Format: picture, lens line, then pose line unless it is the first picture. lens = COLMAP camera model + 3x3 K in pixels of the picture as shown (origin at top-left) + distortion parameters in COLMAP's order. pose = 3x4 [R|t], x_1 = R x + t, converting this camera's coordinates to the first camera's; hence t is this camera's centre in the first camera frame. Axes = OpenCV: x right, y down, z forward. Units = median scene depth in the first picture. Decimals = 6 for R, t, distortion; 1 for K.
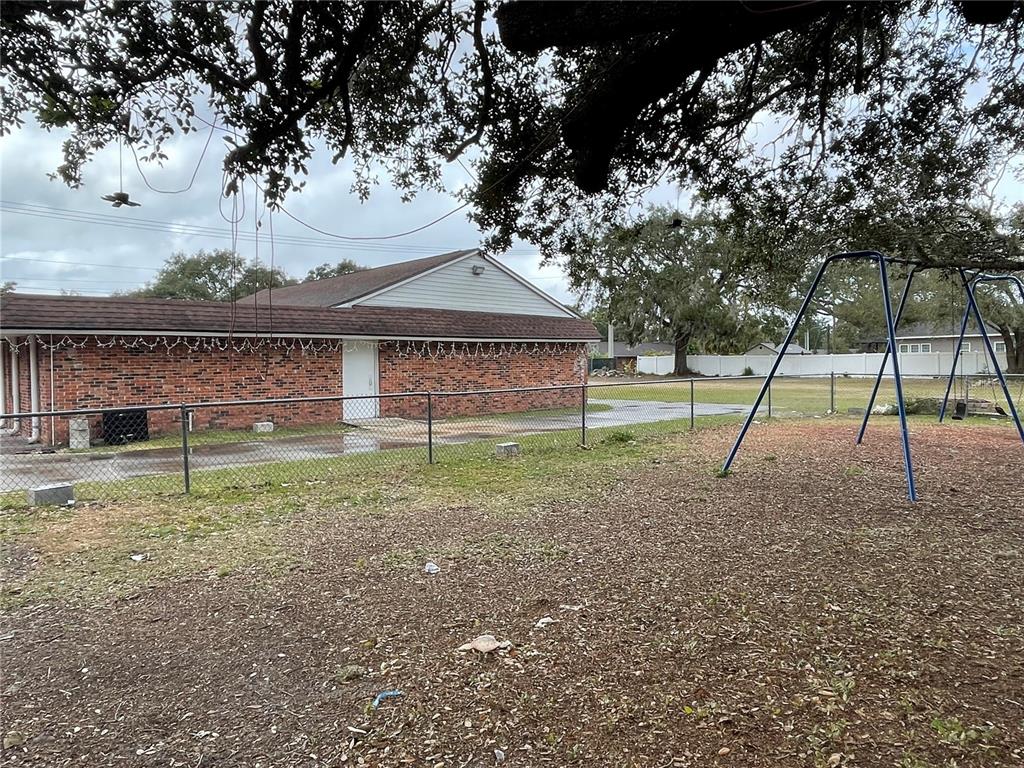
lens RADIAL K [[719.9, 0, 512.0], [0, 719.9, 384.0], [0, 0, 1]] dist [0.036135, -0.077848]
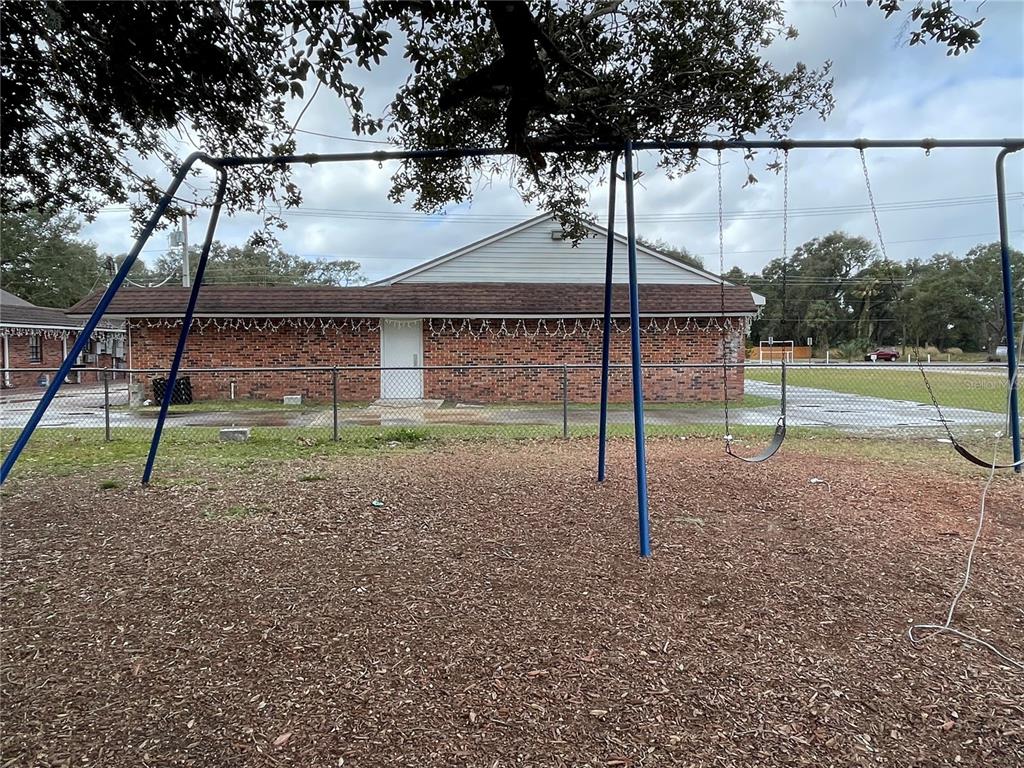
lens RADIAL K [[719.9, 0, 512.0], [0, 719.9, 384.0], [0, 0, 1]] dist [0.036135, -0.077848]
pose [[0.740893, 0.043259, -0.670229, 0.563549], [-0.027086, 0.999036, 0.034539, -0.009854], [0.671077, -0.007436, 0.741350, 0.370665]]
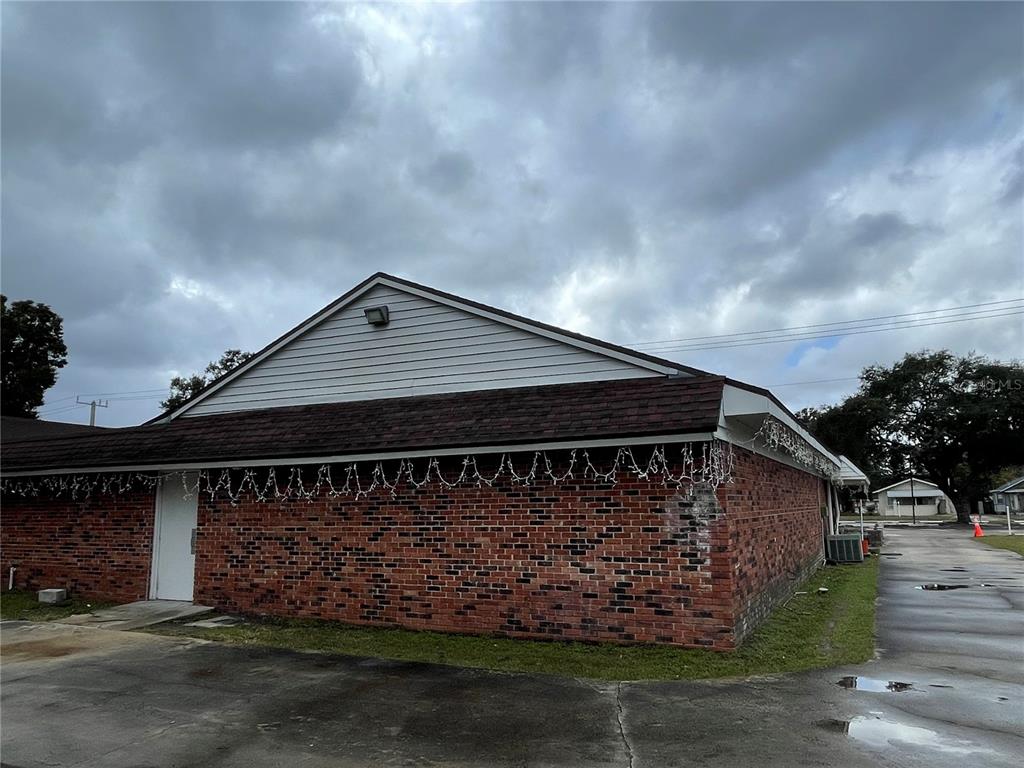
lens RADIAL K [[719.9, 0, 512.0], [0, 719.9, 384.0], [0, 0, 1]] dist [0.036135, -0.077848]
pose [[0.354941, -0.149743, -0.922818, 0.489411], [-0.020630, 0.985594, -0.167864, -0.036771], [0.934661, 0.078620, 0.346739, 1.045379]]
